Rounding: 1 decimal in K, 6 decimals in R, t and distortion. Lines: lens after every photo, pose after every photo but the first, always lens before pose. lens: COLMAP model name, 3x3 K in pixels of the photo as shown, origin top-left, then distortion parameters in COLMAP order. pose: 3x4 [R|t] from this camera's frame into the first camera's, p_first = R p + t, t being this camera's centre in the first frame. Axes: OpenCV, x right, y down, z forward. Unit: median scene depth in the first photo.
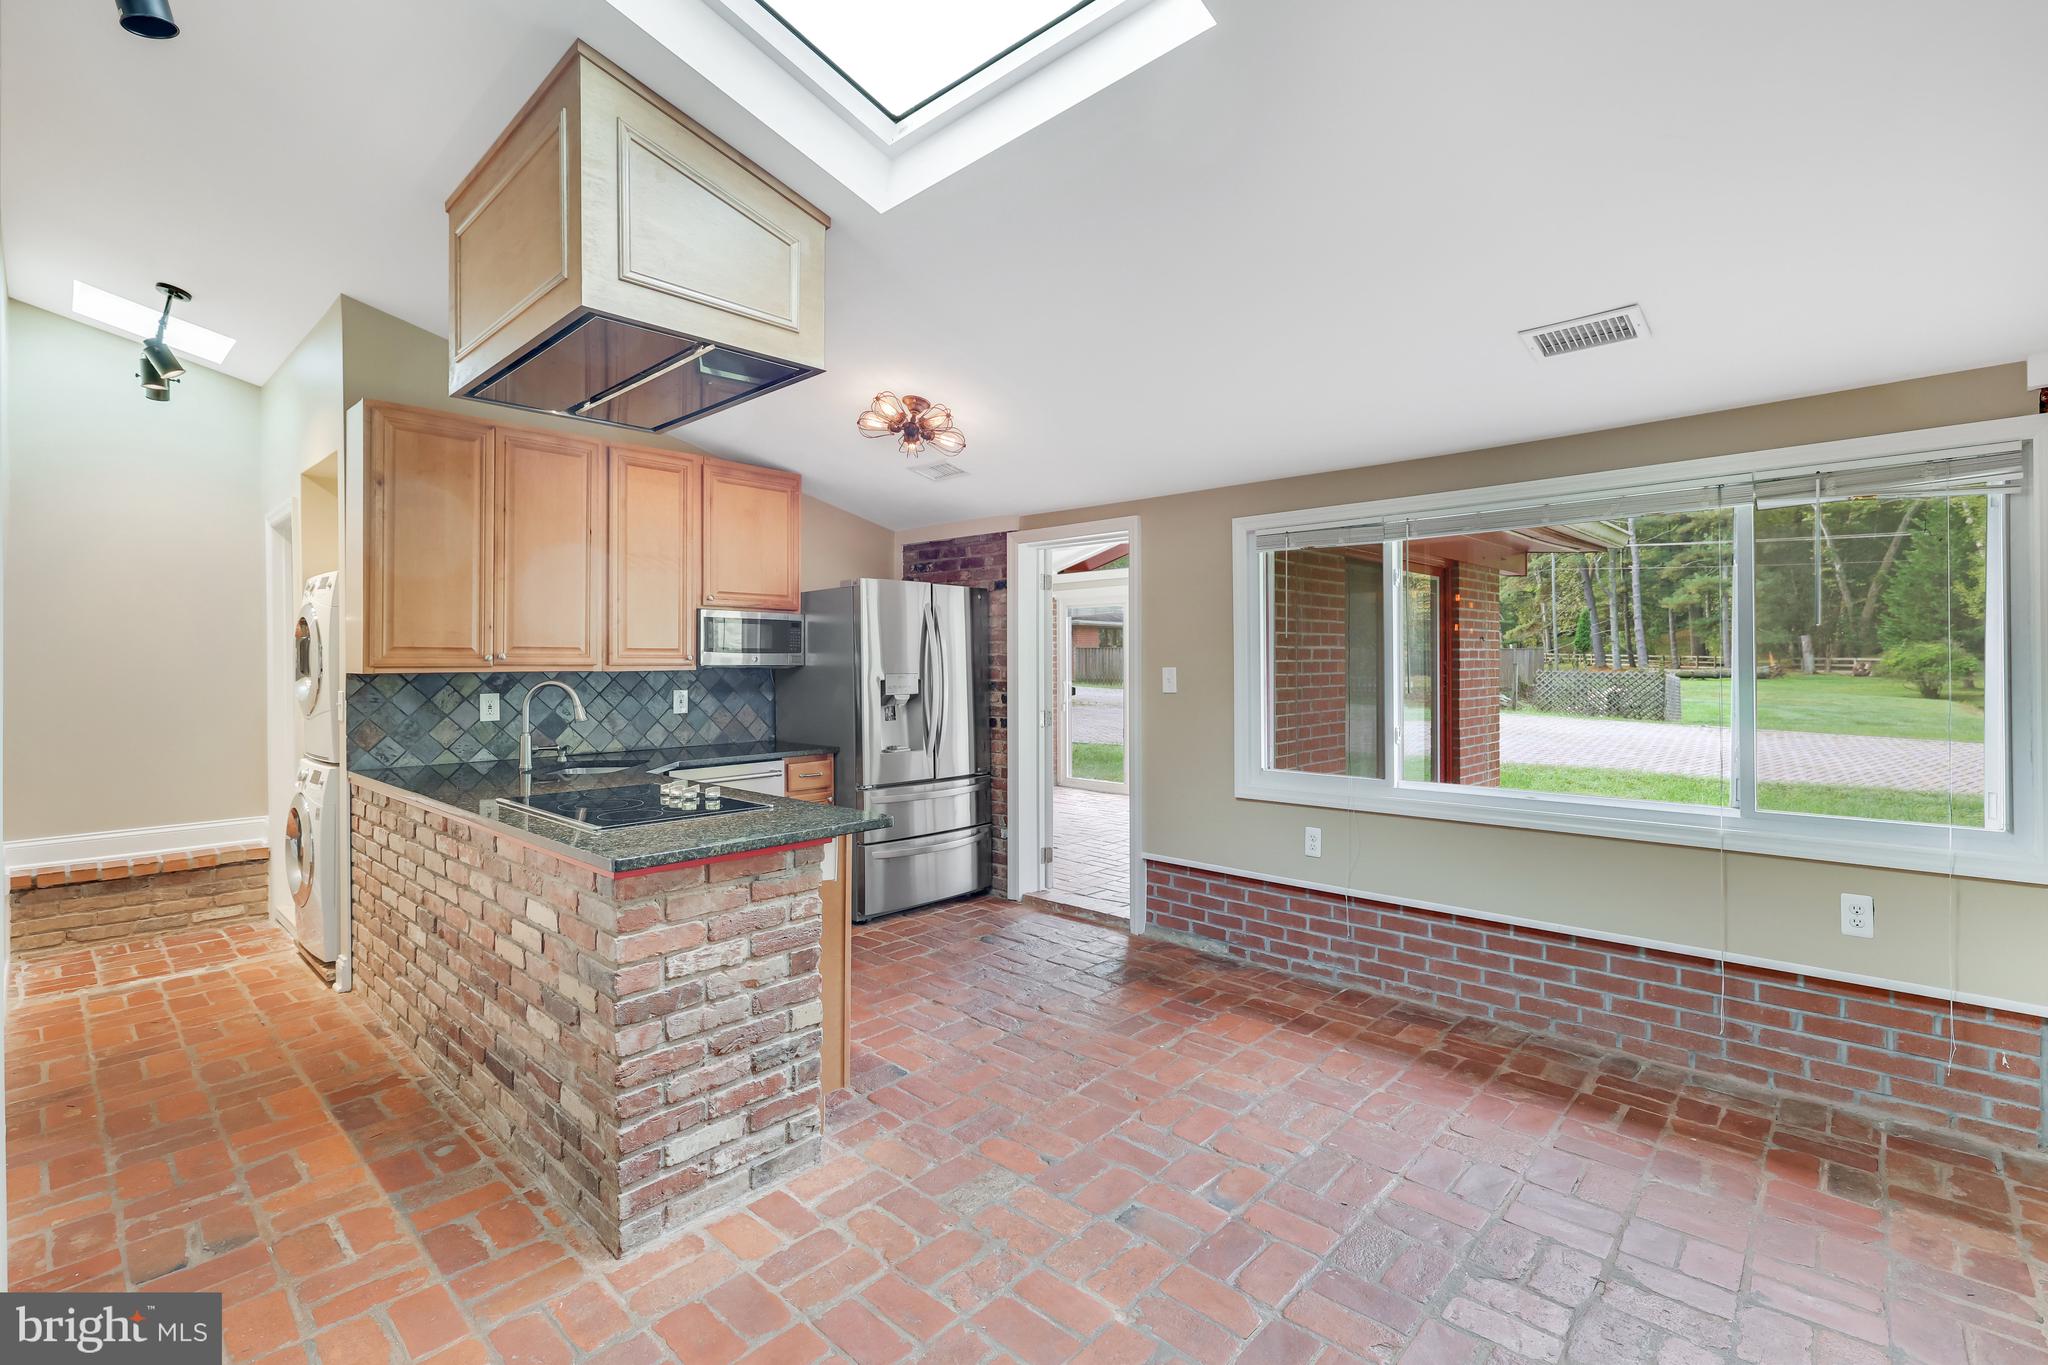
lens RADIAL K [[907.9, 0, 1009.1], [0, 907.9, 665.6], [0, 0, 1]] dist [-0.000465, 0.000799]
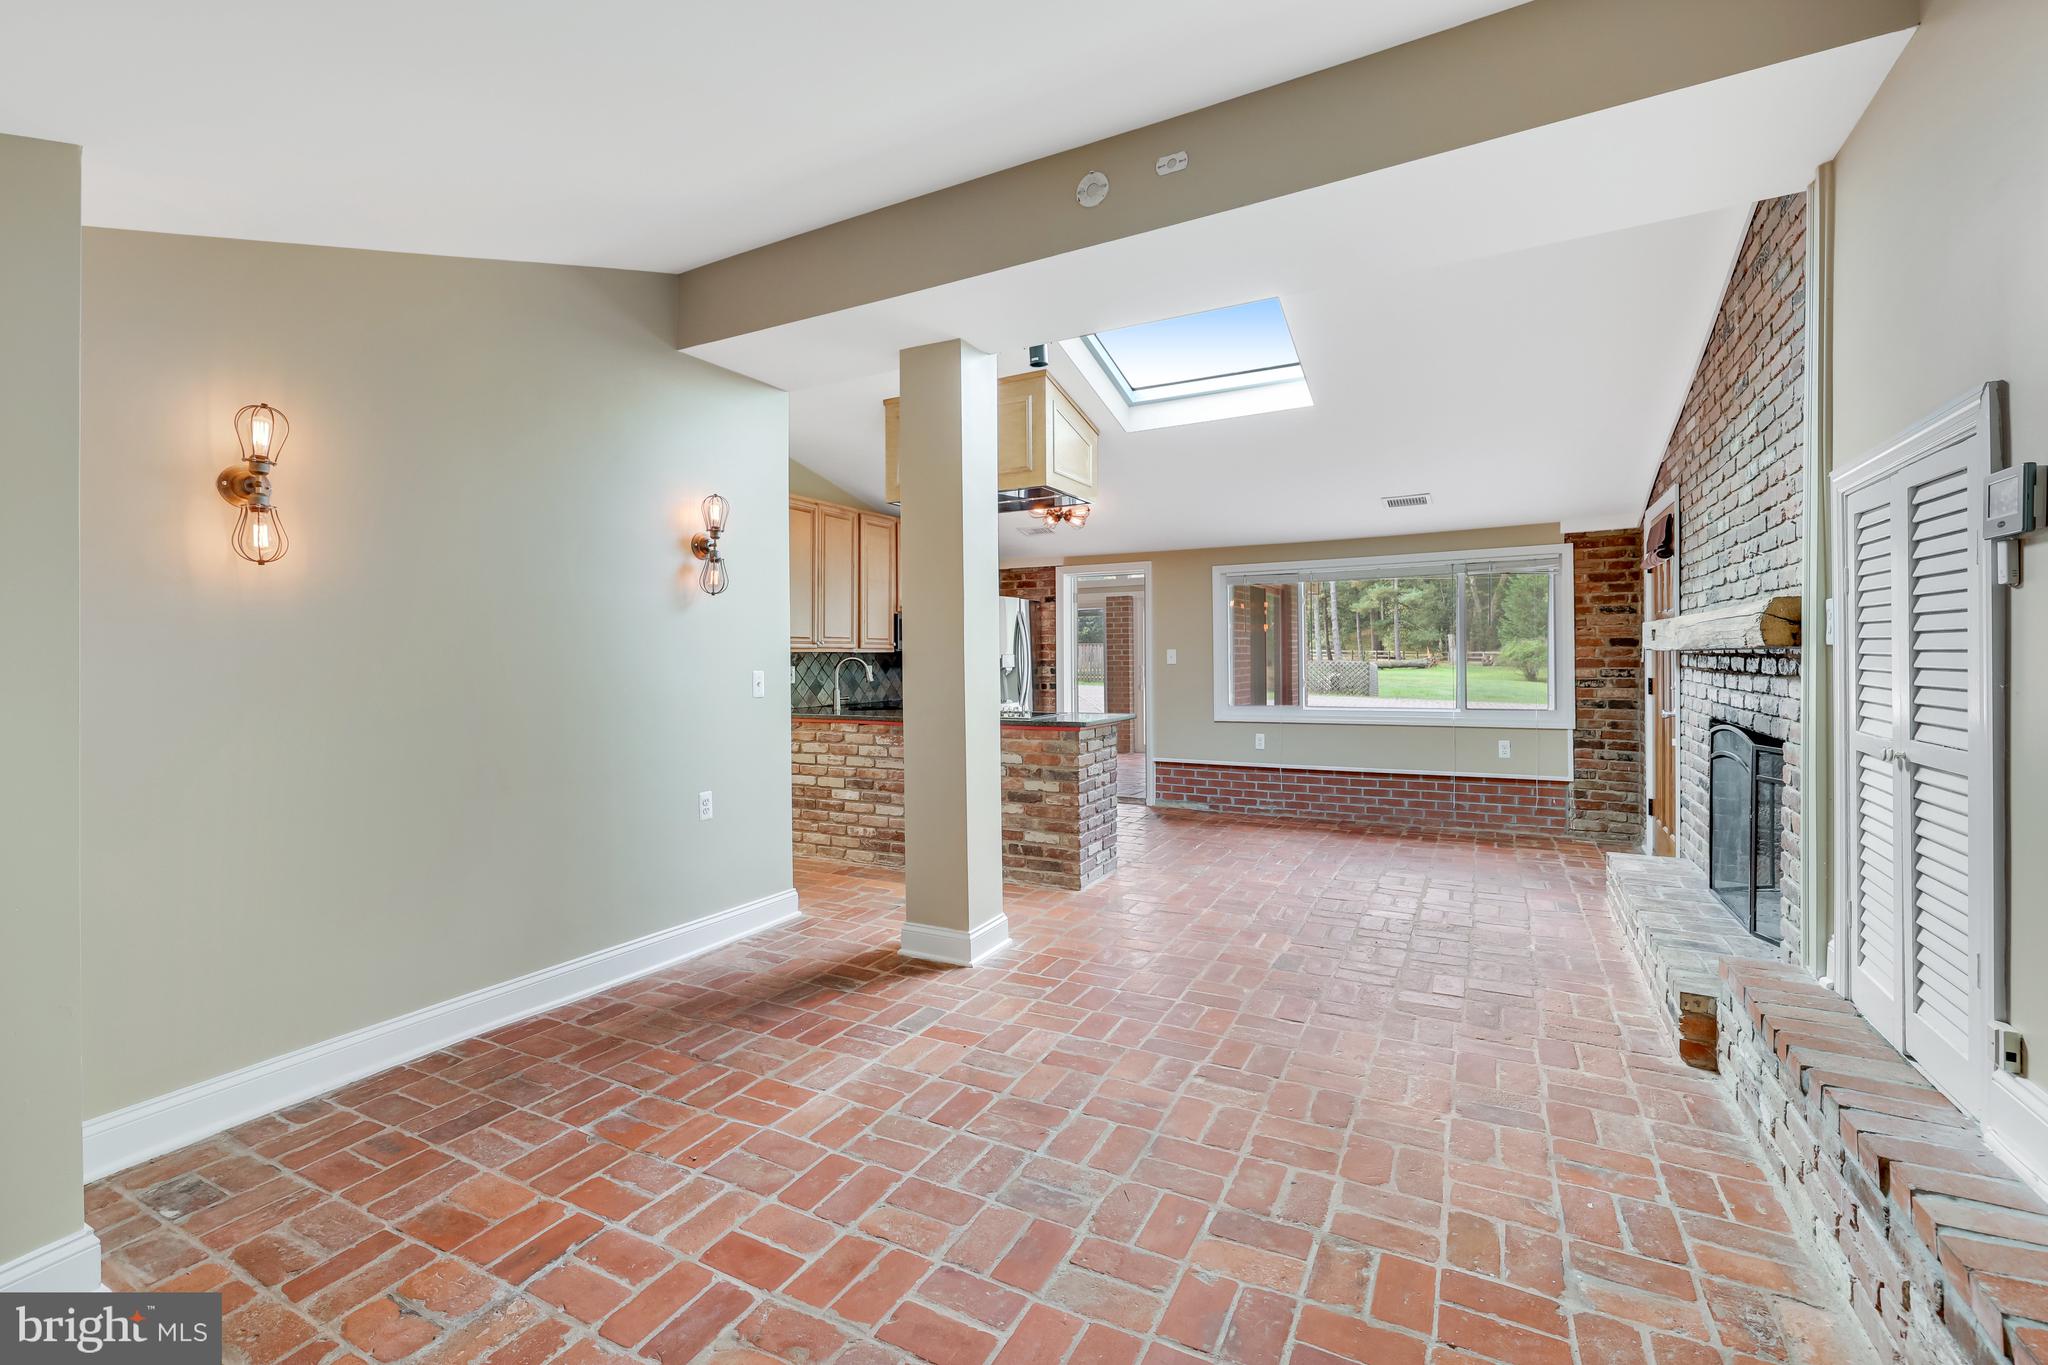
lens RADIAL K [[881.2, 0, 1008.0], [0, 881.2, 664.3], [0, 0, 1]] dist [-0.003440, 0.000027]
pose [[0.967357, -0.008121, 0.253287, -0.570784], [0.007840, 0.999967, 0.002117, 0.025978], [-0.253296, -0.000062, 0.967389, -0.567140]]
